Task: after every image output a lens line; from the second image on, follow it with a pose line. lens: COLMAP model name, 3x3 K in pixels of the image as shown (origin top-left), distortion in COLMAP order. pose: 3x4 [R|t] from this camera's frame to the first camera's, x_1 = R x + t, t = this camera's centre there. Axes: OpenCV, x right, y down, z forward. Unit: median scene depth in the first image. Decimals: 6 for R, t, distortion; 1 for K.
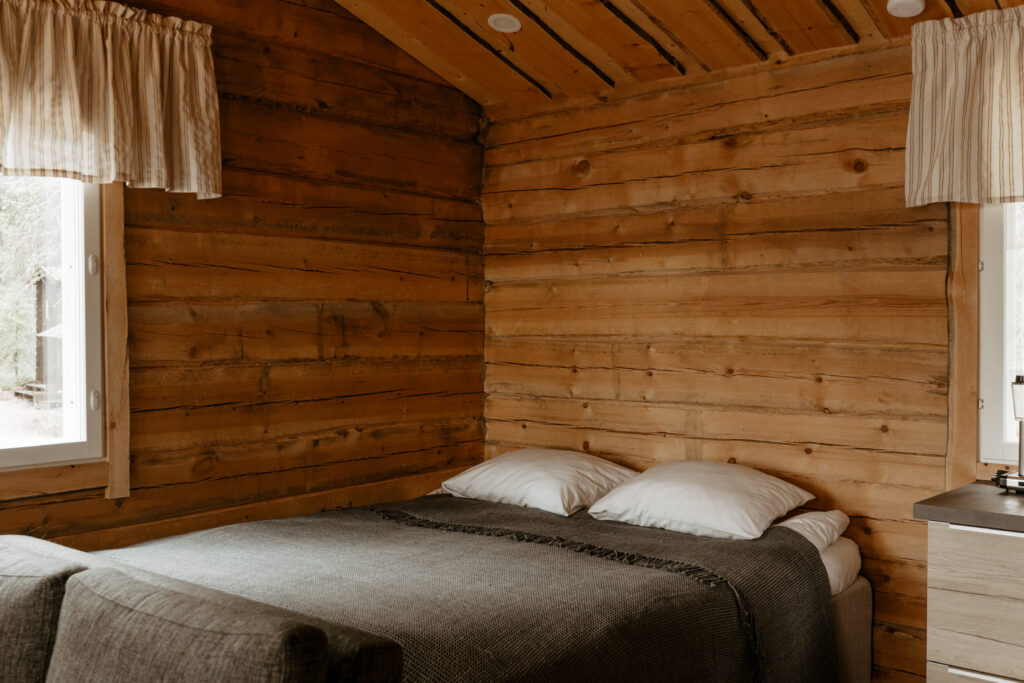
lens RADIAL K [[997.9, 0, 512.0], [0, 997.9, 341.5], [0, 0, 1]] dist [-0.023119, 0.003460]
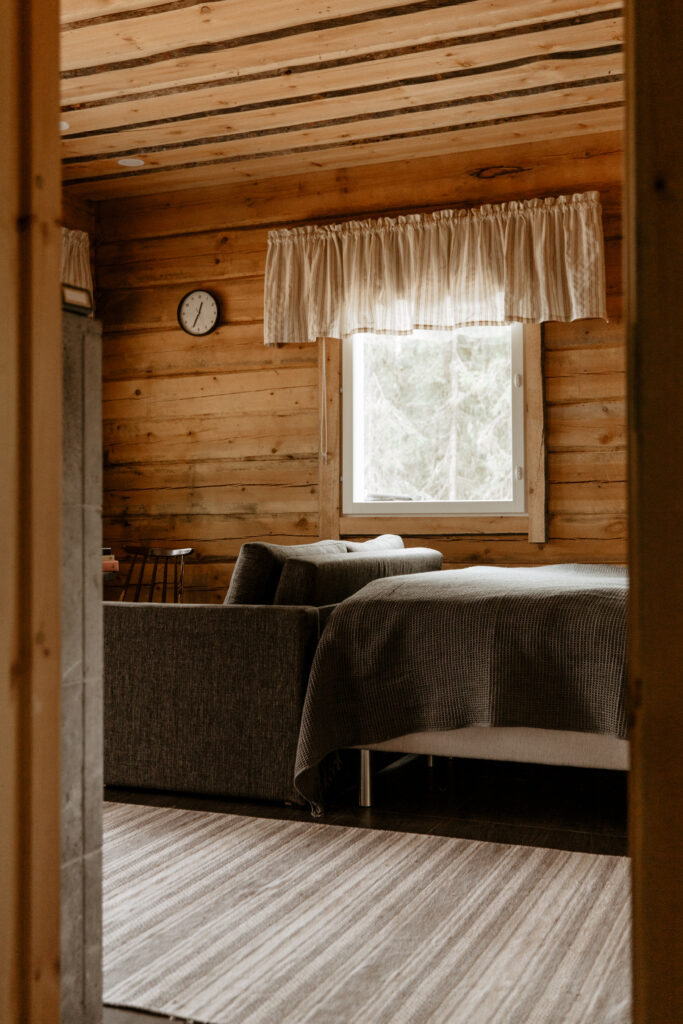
lens RADIAL K [[1162.0, 0, 341.5], [0, 1162.0, 512.0], [0, 0, 1]] dist [-0.056432, -0.003501]
pose [[0.334785, -0.009346, -0.942248, 1.049066], [-0.002994, 0.999935, -0.010982, 0.129856], [0.942290, 0.006497, 0.334736, 0.174020]]
